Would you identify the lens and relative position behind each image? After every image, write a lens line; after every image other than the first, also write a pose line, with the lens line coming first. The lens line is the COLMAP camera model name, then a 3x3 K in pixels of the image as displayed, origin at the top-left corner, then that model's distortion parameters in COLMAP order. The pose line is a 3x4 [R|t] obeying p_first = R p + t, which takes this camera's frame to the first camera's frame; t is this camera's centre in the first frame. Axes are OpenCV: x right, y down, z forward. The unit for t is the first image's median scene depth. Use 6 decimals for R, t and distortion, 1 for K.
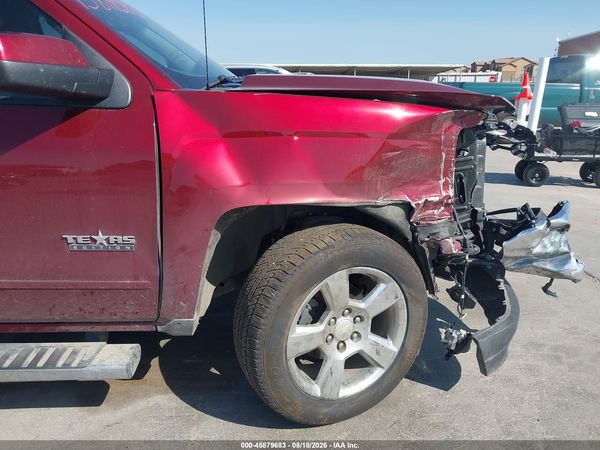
lens RADIAL K [[477.1, 0, 309.3], [0, 477.1, 228.2], [0, 0, 1]] dist [0.024820, -0.055811]
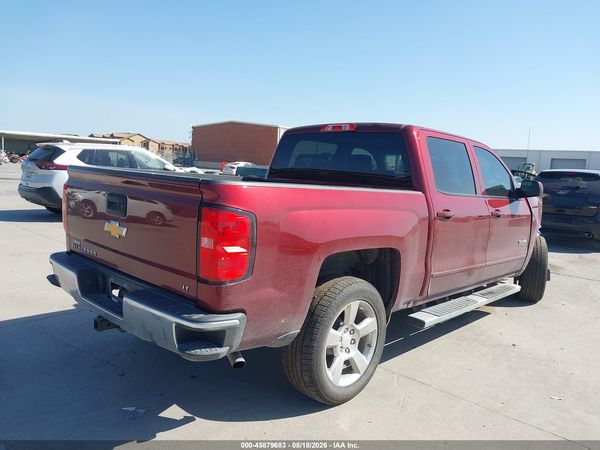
lens RADIAL K [[477.1, 0, 297.0], [0, 477.1, 224.3], [0, 0, 1]] dist [0.024820, -0.055811]
pose [[0.728870, -0.045549, 0.683135, -3.076061], [0.146147, 0.985138, -0.090247, -0.018915], [-0.668871, 0.165617, 0.724695, -0.242526]]
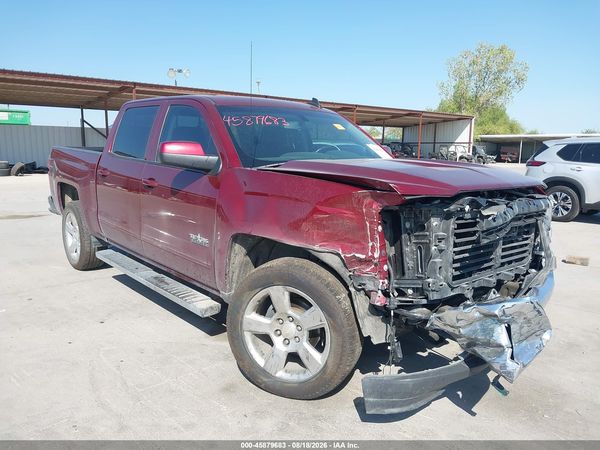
lens RADIAL K [[477.1, 0, 301.2], [0, 477.1, 222.0], [0, 0, 1]] dist [0.024820, -0.055811]
pose [[0.621987, 0.132252, -0.771778, 1.144218], [-0.245159, 0.968970, -0.031534, -0.070777], [0.743659, 0.208822, 0.635110, 0.037712]]
